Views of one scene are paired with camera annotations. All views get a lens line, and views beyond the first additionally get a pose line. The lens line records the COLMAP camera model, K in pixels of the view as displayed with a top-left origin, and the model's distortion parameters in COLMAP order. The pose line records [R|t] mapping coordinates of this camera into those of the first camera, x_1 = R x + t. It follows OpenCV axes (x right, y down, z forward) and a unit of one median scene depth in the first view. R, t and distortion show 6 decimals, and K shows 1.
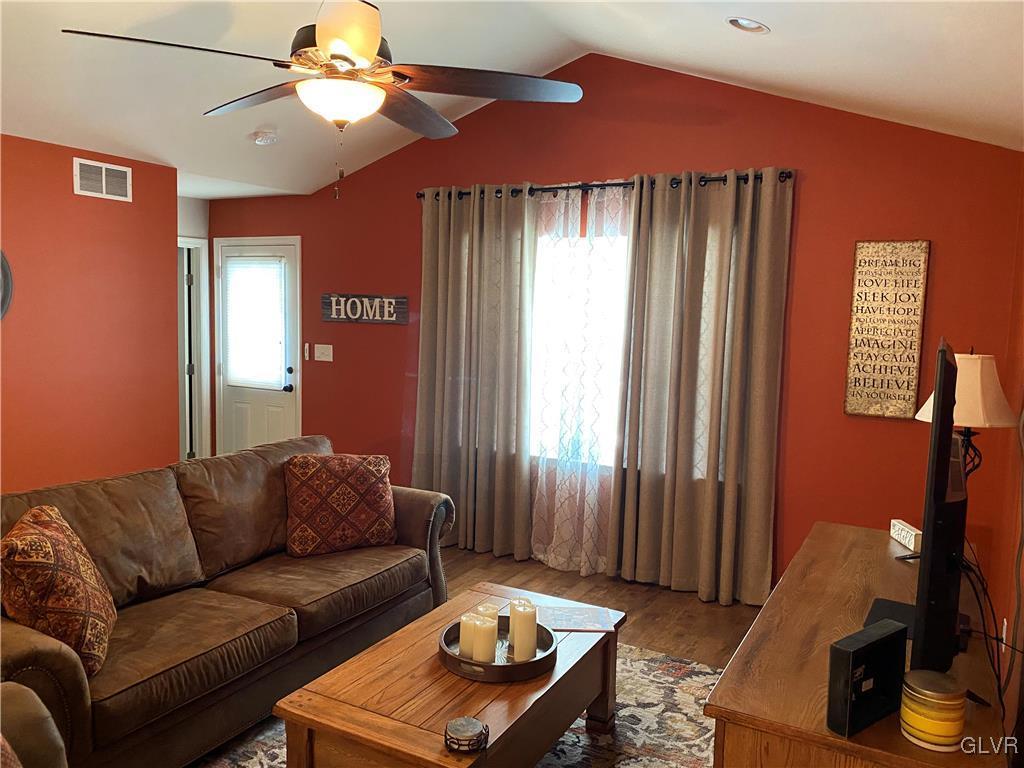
lens RADIAL K [[776.6, 0, 526.2], [0, 776.6, 383.7], [0, 0, 1]] dist [0.096062, -0.162316]
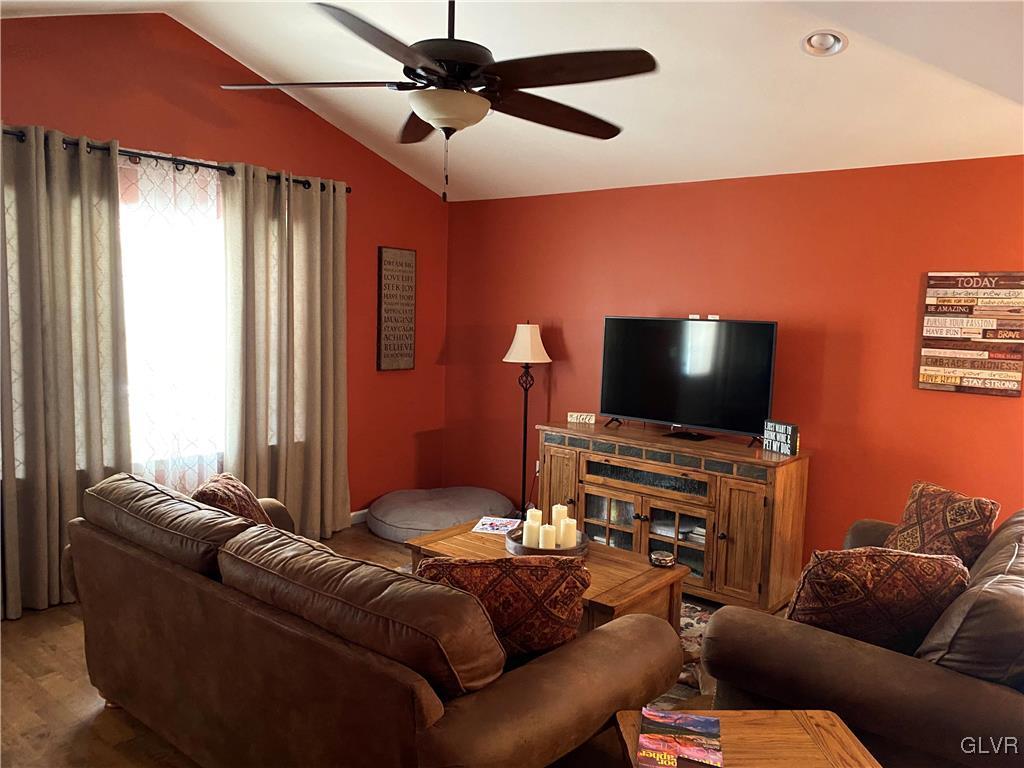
lens RADIAL K [[776.6, 0, 526.2], [0, 776.6, 383.7], [0, 0, 1]] dist [0.096062, -0.162316]
pose [[0.214321, -0.114636, 0.970013, -0.811342], [0.073427, 0.992170, 0.101031, -0.056356], [-0.974000, 0.049573, 0.221060, 0.422160]]
